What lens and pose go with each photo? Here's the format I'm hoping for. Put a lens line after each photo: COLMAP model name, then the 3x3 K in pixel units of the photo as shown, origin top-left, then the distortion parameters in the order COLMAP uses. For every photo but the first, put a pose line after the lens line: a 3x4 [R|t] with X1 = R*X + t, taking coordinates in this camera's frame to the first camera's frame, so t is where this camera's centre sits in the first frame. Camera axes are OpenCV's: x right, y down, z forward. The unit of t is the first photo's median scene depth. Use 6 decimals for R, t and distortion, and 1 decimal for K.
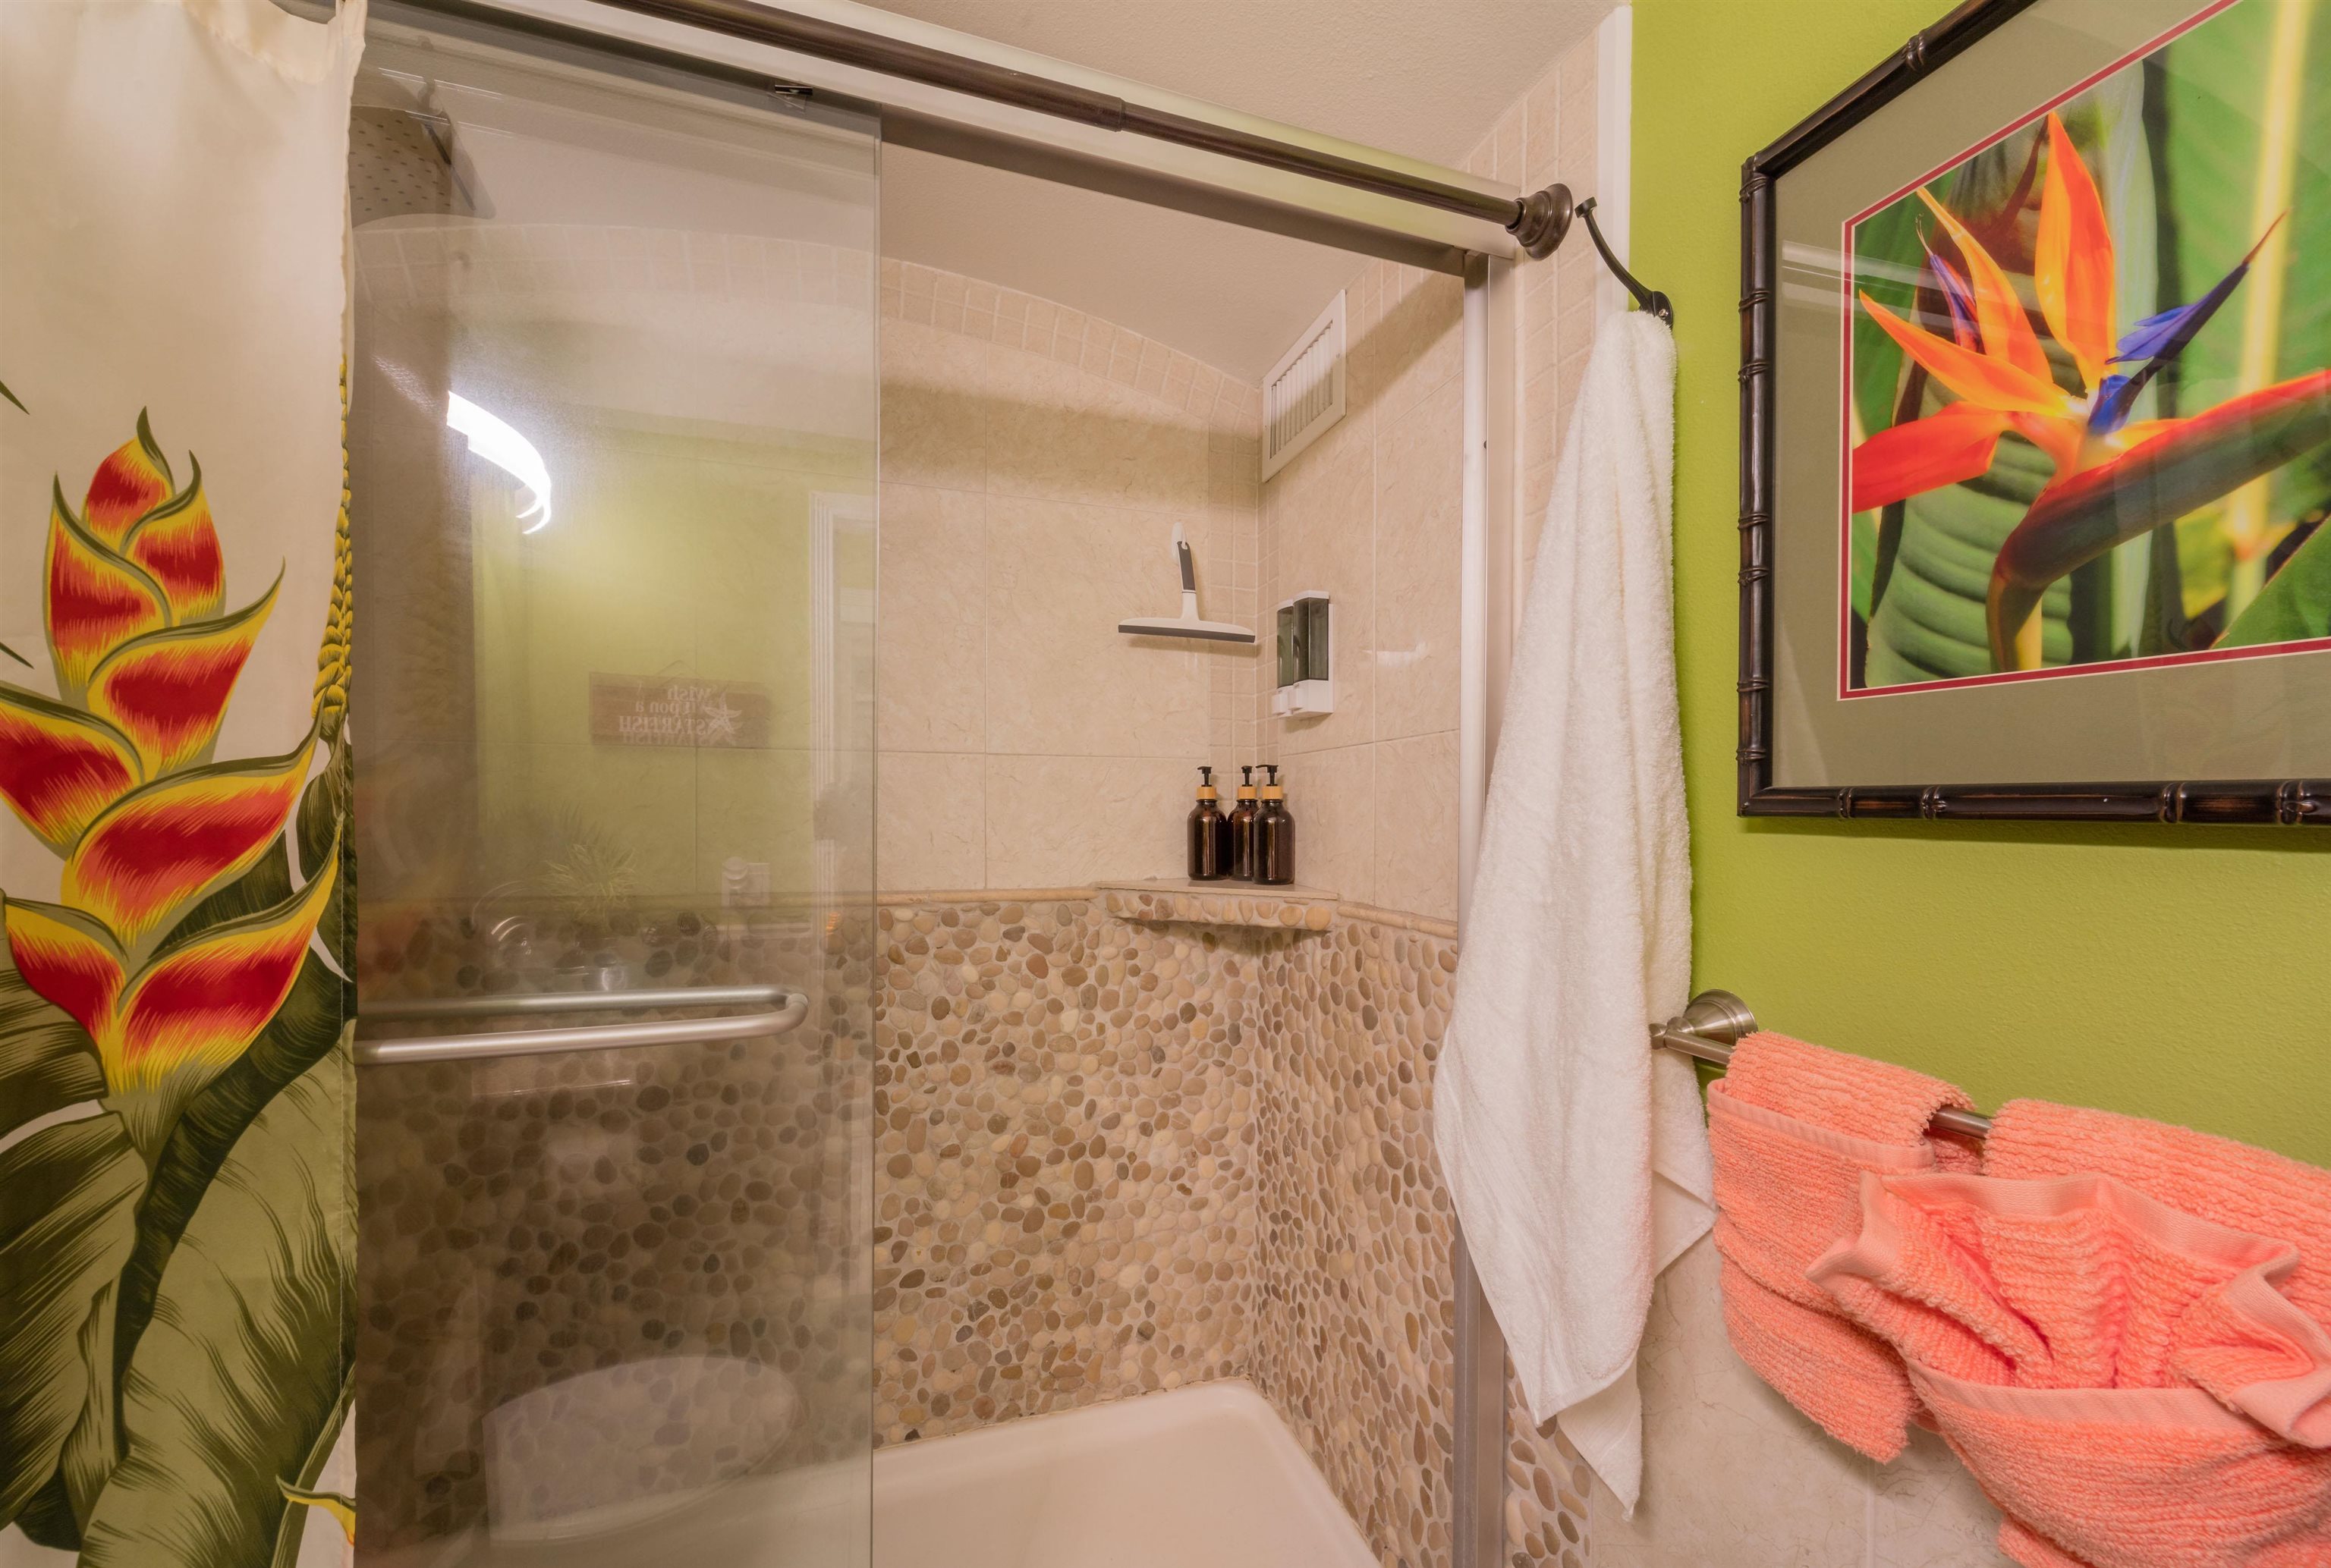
lens RADIAL K [[893.7, 0, 1170.9], [0, 893.7, 816.3], [0, 0, 1]] dist [-0.000993, -0.002041]
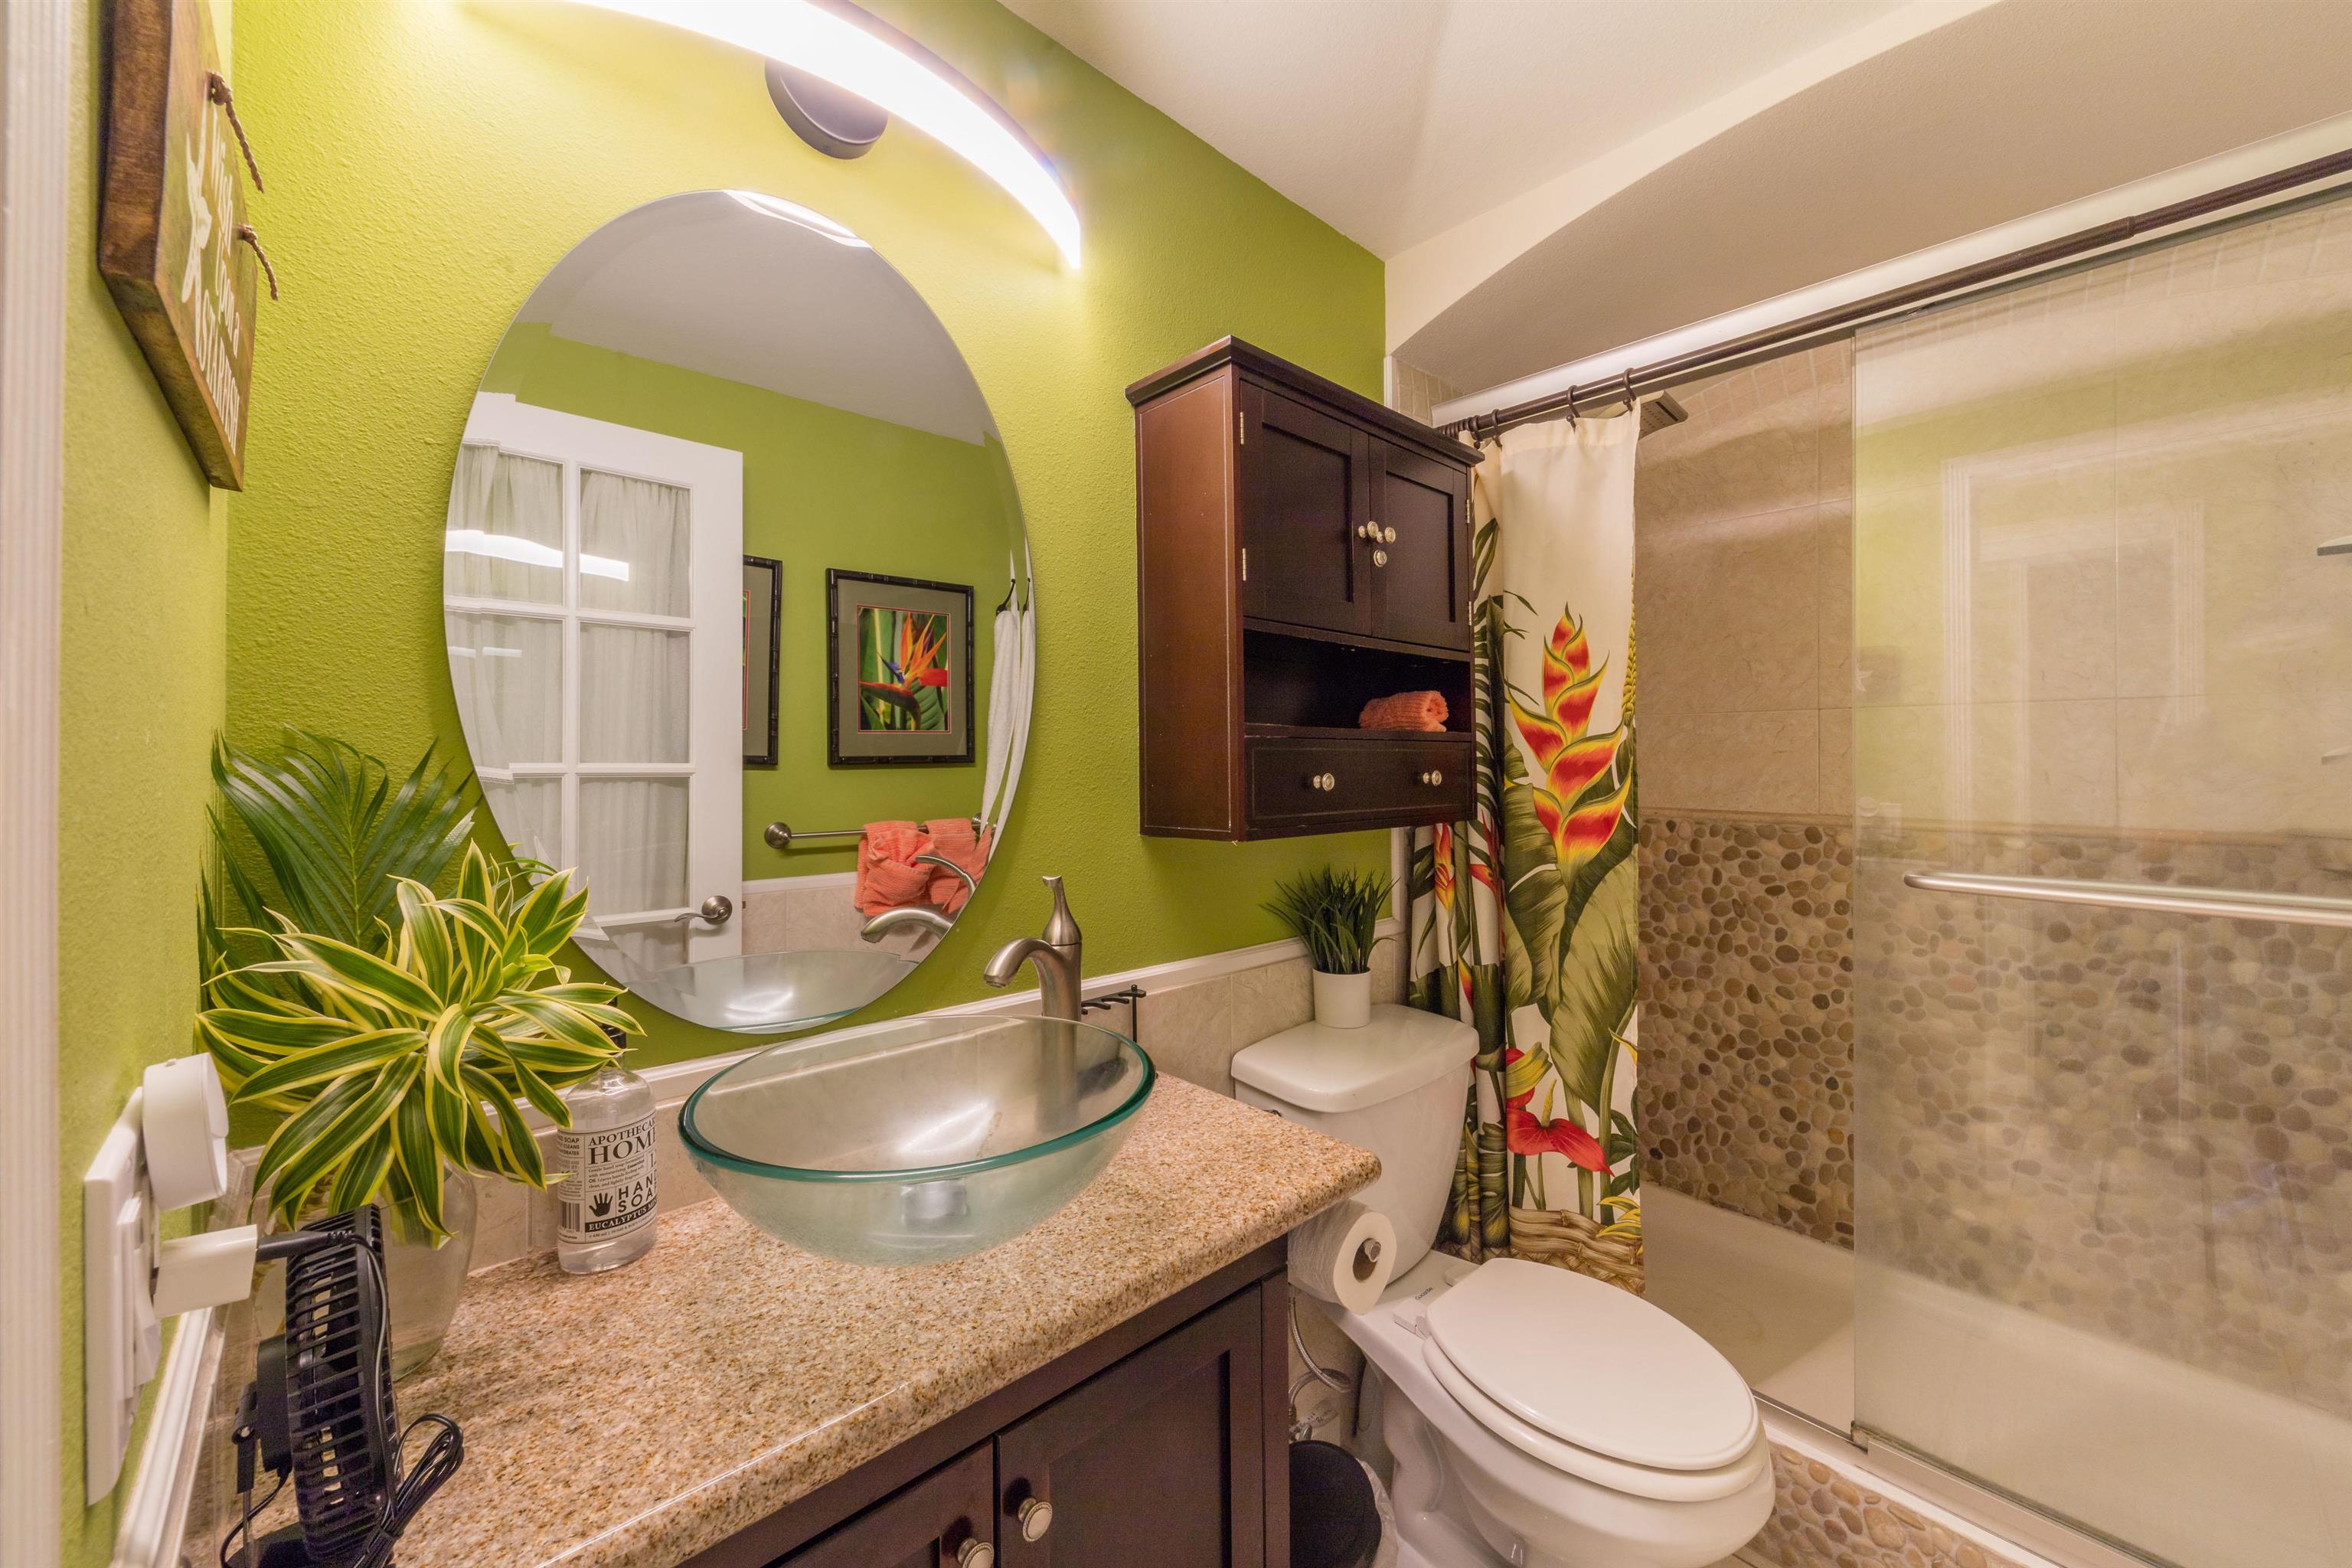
lens RADIAL K [[900.8, 0, 1179.9], [0, 900.8, 759.9], [0, 0, 1]] dist [0.005674, 0.000497]
pose [[0.409748, -0.002822, -0.912194, 0.336355], [0.000367, 0.999996, -0.002928, 0.005181], [0.912199, 0.000866, 0.409747, -0.474373]]
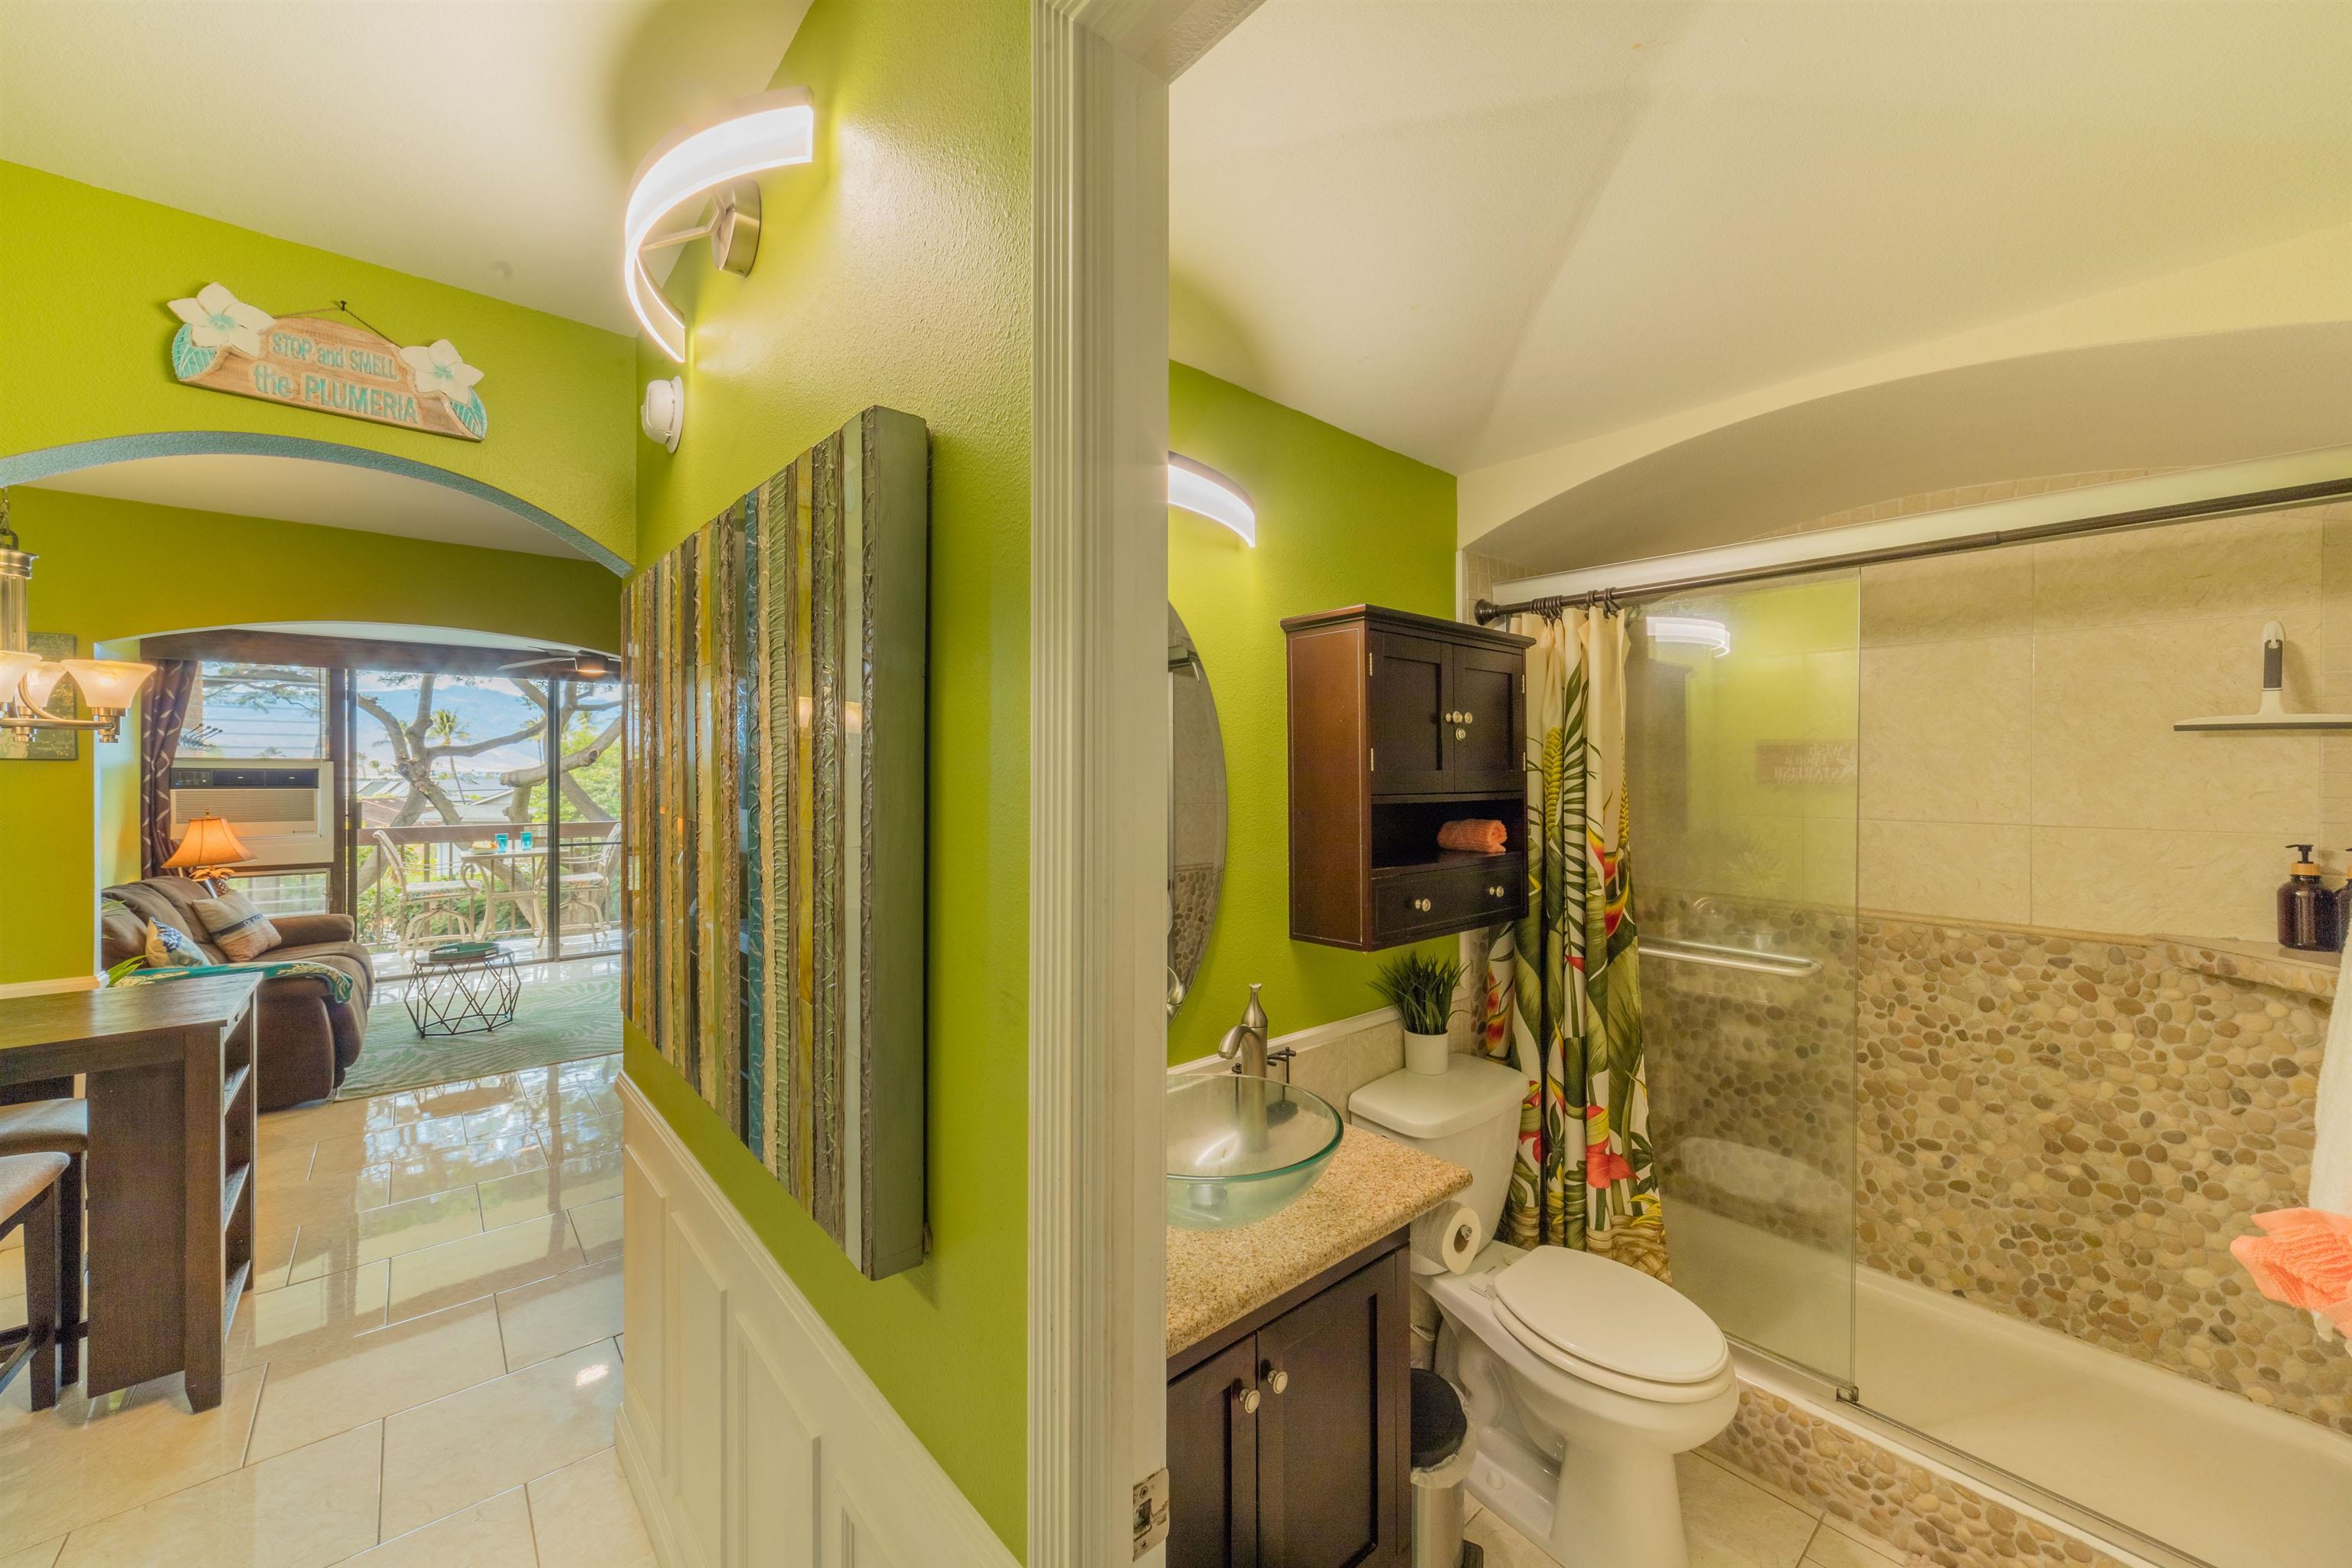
lens RADIAL K [[900.8, 0, 1172.4], [0, 900.8, 781.1], [0, 0, 1]] dist [0.005674, 0.000497]
pose [[0.382134, 0.010927, -0.924042, 0.601025], [-0.002736, 0.999939, 0.010693, -0.158191], [0.924103, -0.001558, 0.382141, -0.777010]]
